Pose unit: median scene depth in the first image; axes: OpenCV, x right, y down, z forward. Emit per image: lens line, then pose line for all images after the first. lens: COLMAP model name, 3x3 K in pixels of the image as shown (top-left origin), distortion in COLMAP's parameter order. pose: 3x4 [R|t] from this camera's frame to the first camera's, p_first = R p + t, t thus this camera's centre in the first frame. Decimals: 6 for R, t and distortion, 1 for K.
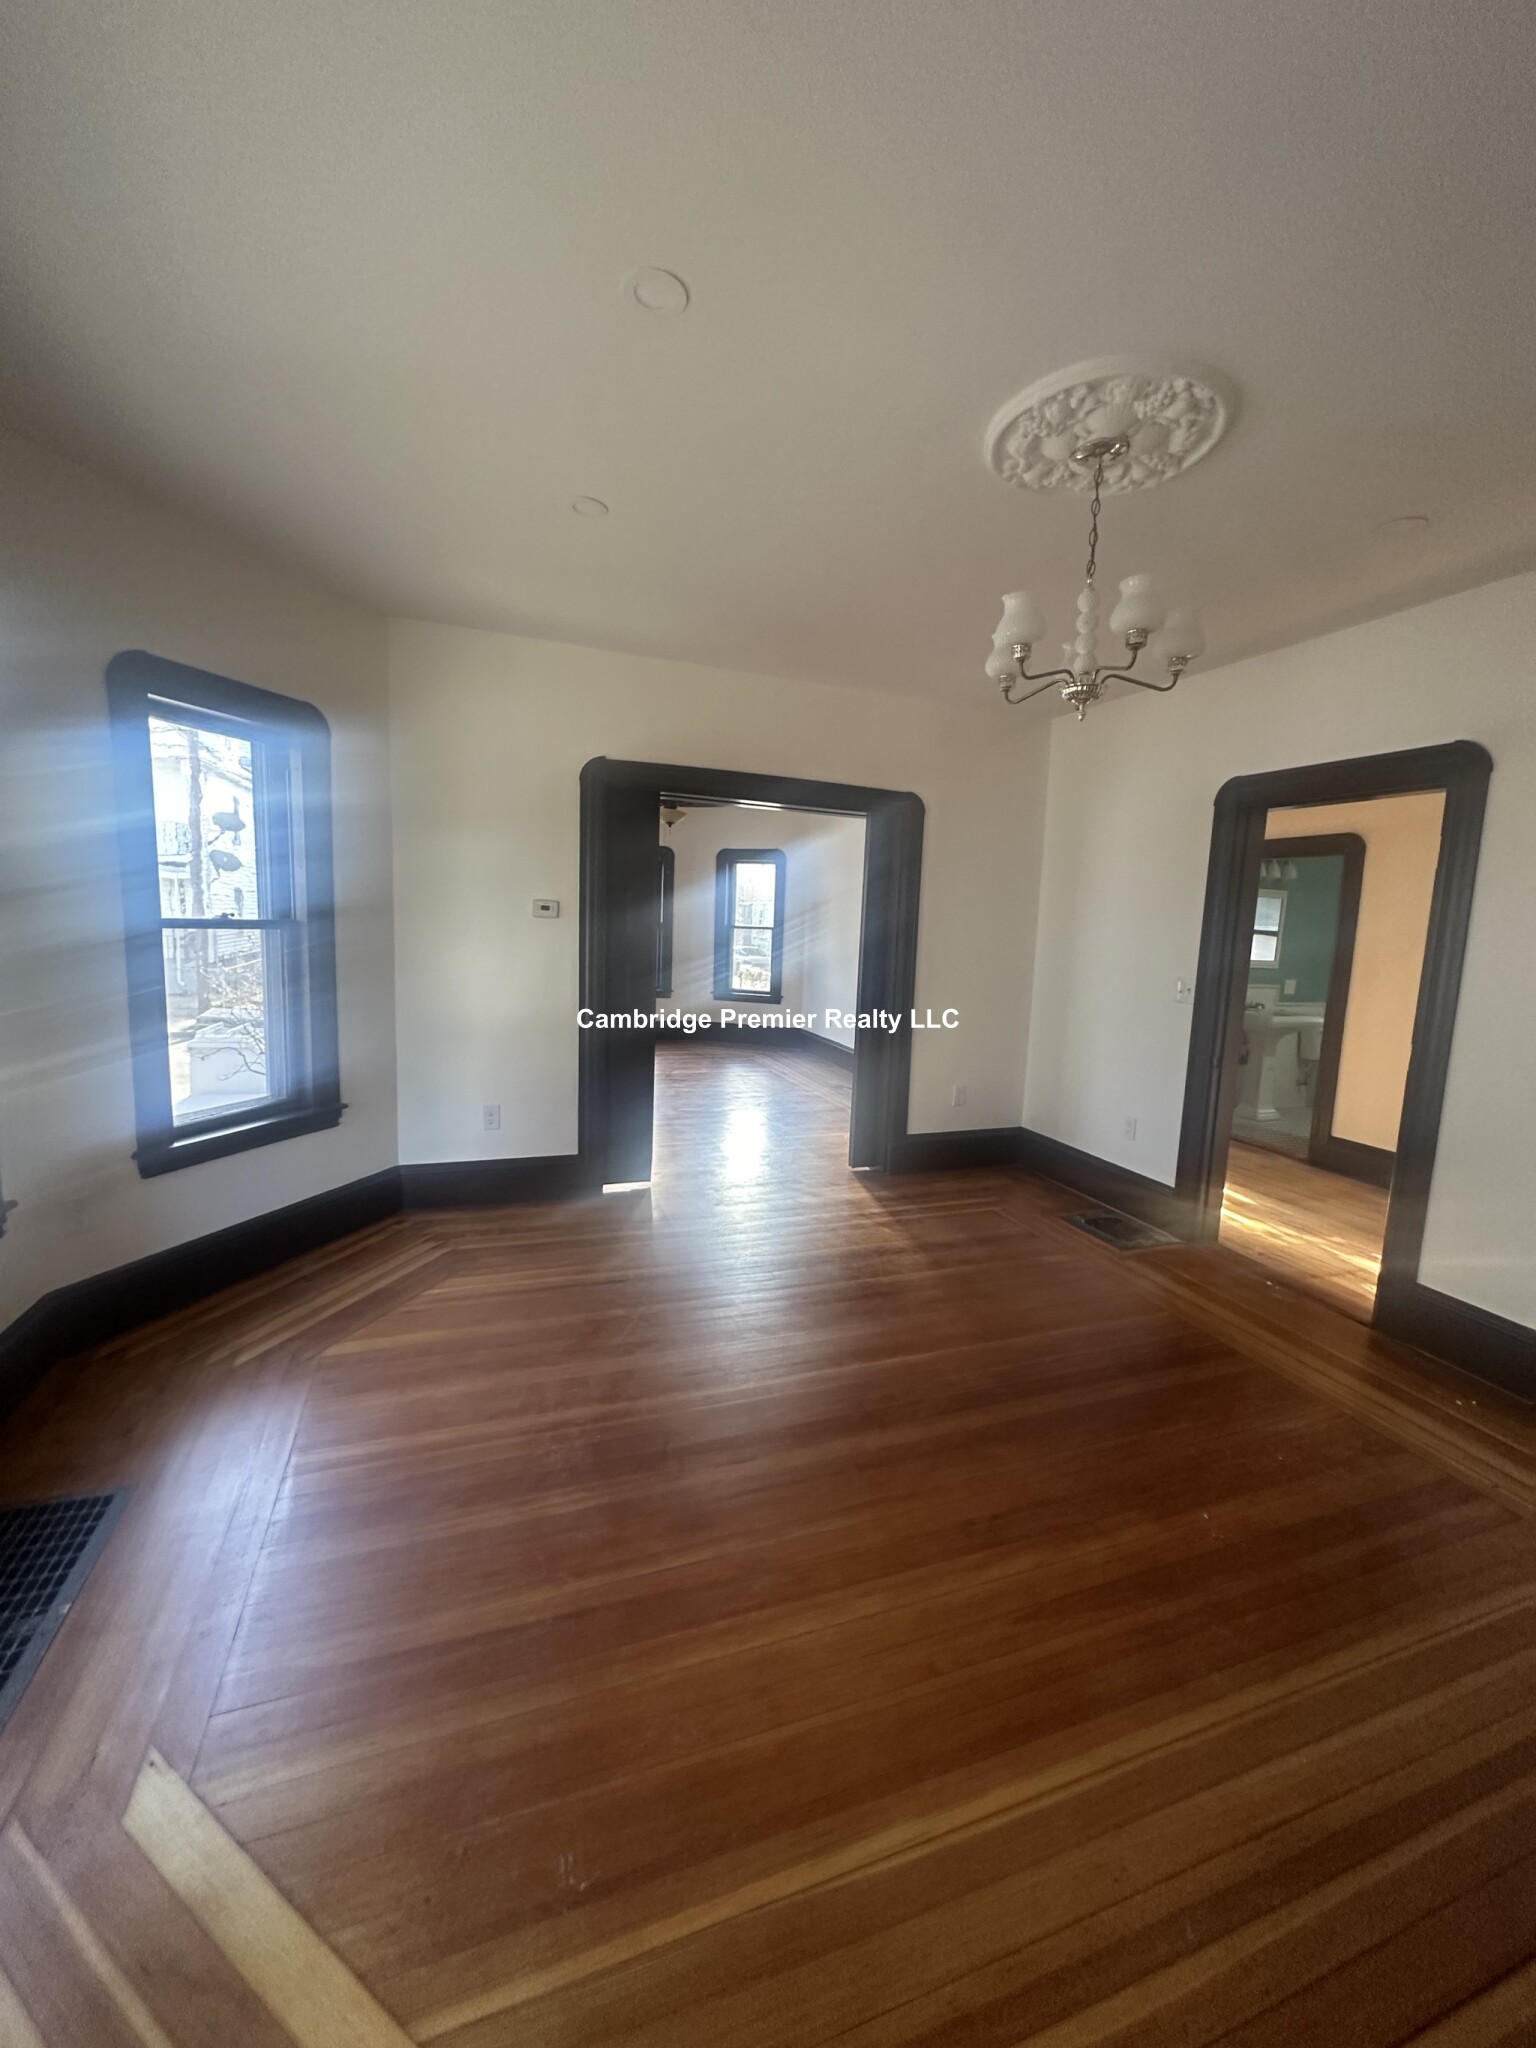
lens RADIAL K [[811.3, 0, 765.6], [0, 811.3, 1021.4], [0, 0, 1]] dist [-0.001091, 0.000097]
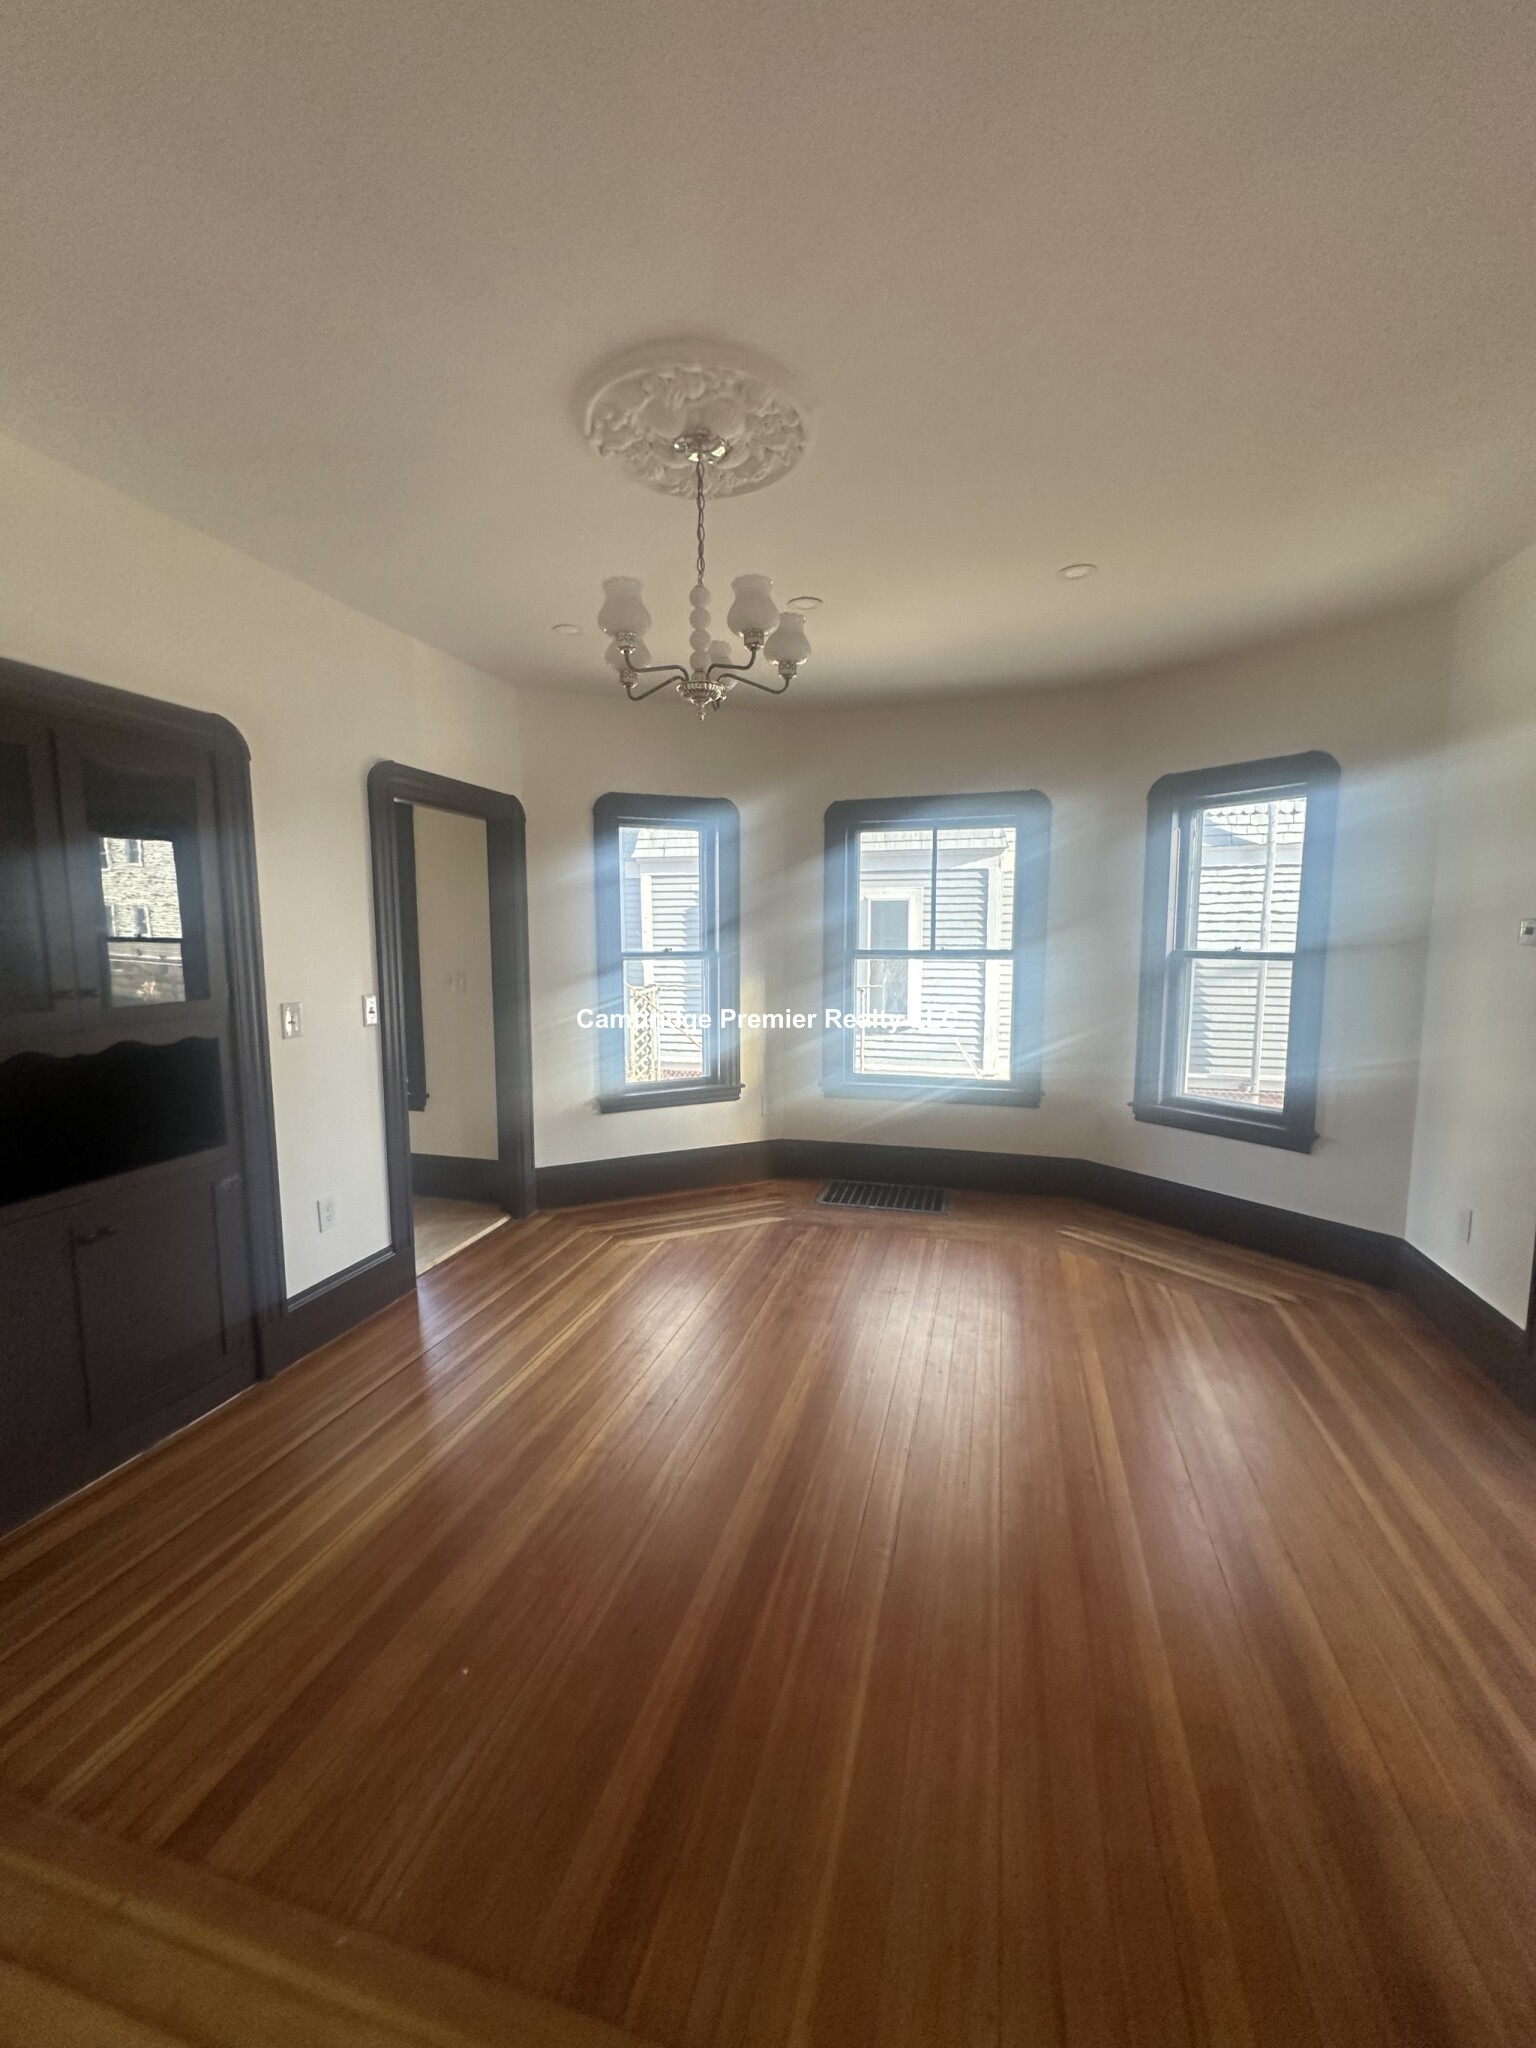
lens RADIAL K [[811.3, 0, 765.6], [0, 811.3, 1021.4], [0, 0, 1]] dist [-0.001091, 0.000097]
pose [[-0.590499, 0.053518, -0.805262, 0.758365], [-0.113905, 0.982284, 0.148810, -0.118633], [0.798960, 0.179595, -0.573941, 1.129706]]
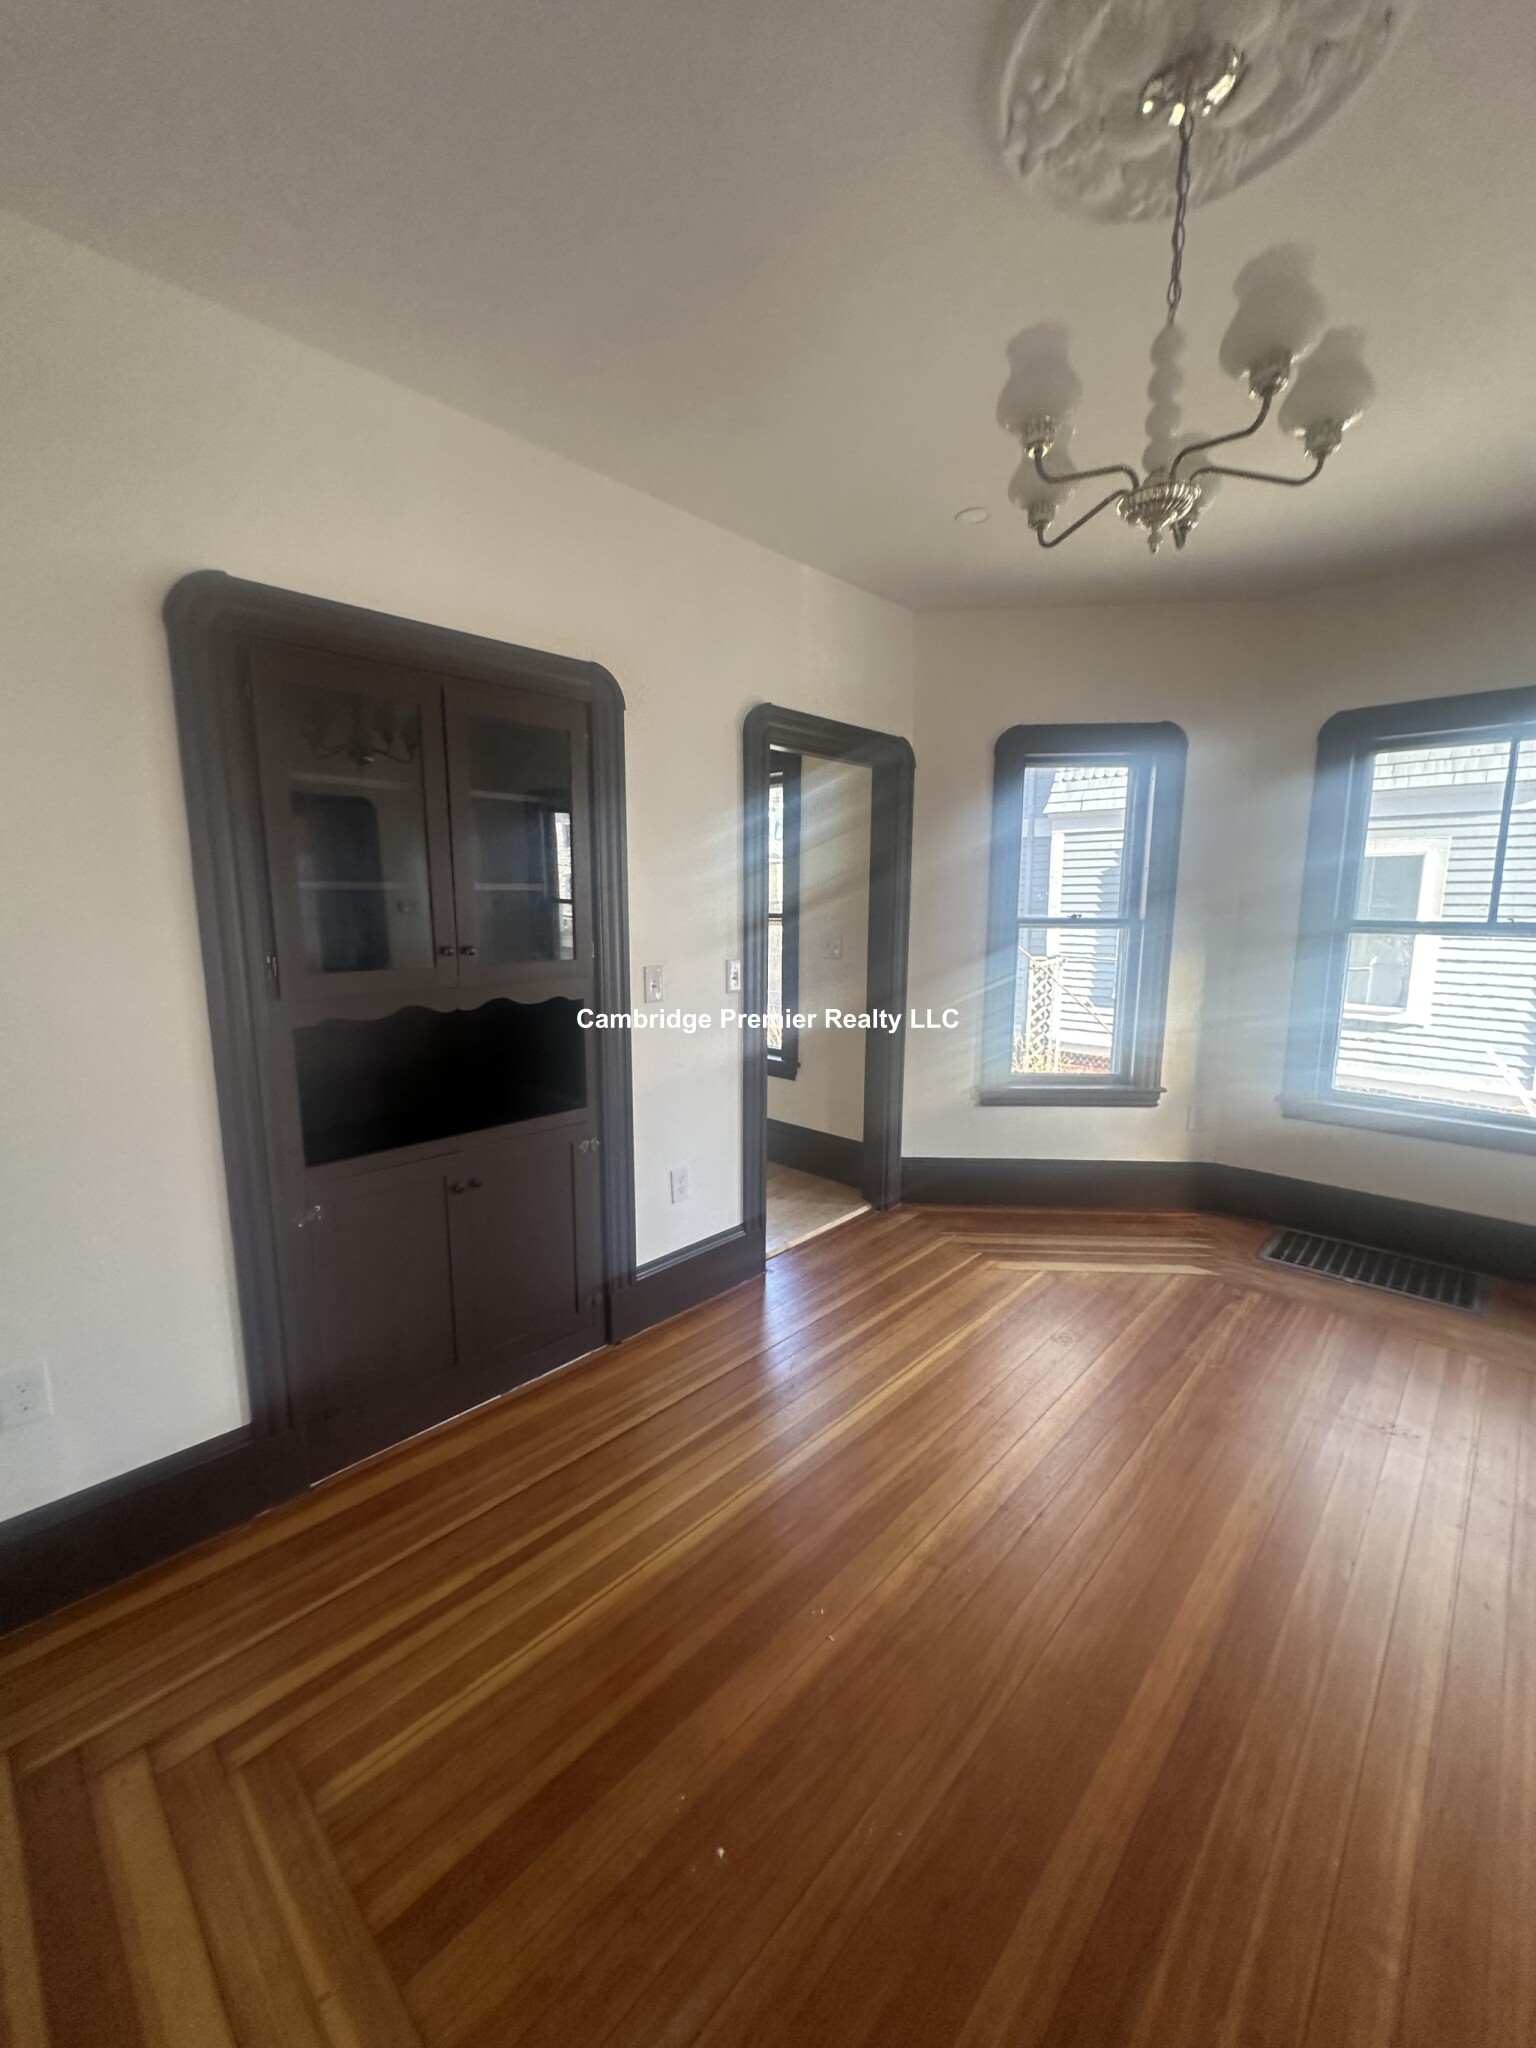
lens RADIAL K [[811.1, 0, 769.8], [0, 811.1, 1022.7], [0, 0, 1]] dist [-0.001652, -0.000375]
pose [[-0.896324, 0.029935, -0.442387, 0.616584], [-0.086435, 0.966781, 0.240548, -0.104473], [0.434892, 0.253847, -0.863962, 1.003051]]
